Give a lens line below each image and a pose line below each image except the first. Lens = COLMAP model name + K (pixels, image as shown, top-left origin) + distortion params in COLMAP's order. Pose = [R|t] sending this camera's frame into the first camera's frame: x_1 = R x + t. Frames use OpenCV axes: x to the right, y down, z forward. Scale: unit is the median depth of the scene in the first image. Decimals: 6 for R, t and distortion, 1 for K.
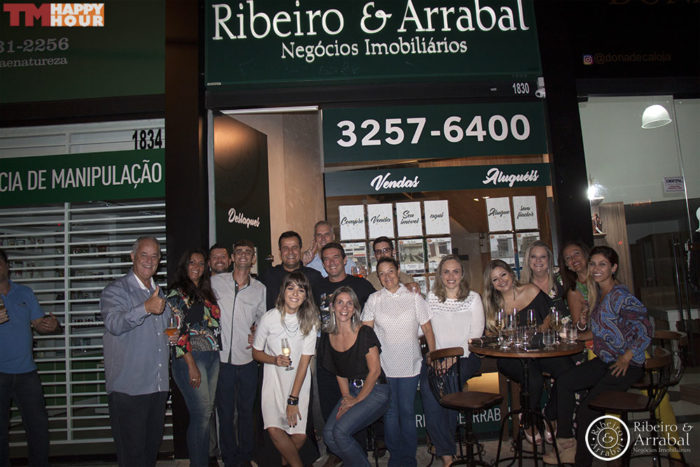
lens RADIAL K [[568.5, 0, 355.3], [0, 568.5, 218.8], [0, 0, 1]] dist [-0.166337, 0.121281]
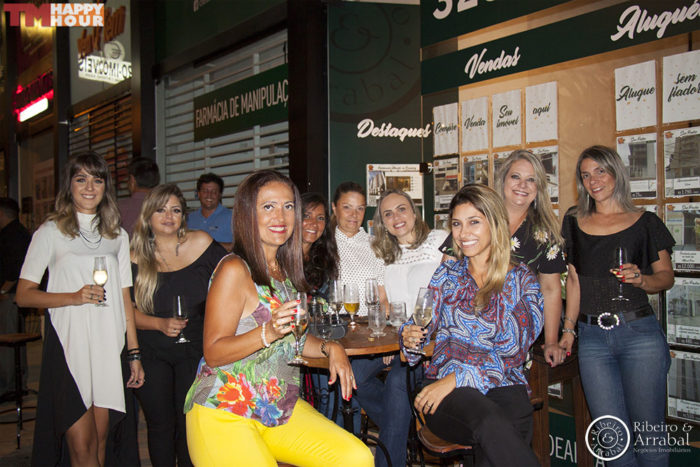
lens RADIAL K [[814.8, 0, 348.4], [0, 814.8, 207.8], [0, 0, 1]] dist [0.004599, 0.297816]
pose [[0.510596, 0.026091, -0.859425, 0.776438], [0.096768, 0.991445, 0.087590, 0.002317], [0.854358, -0.127888, 0.503703, 0.374565]]
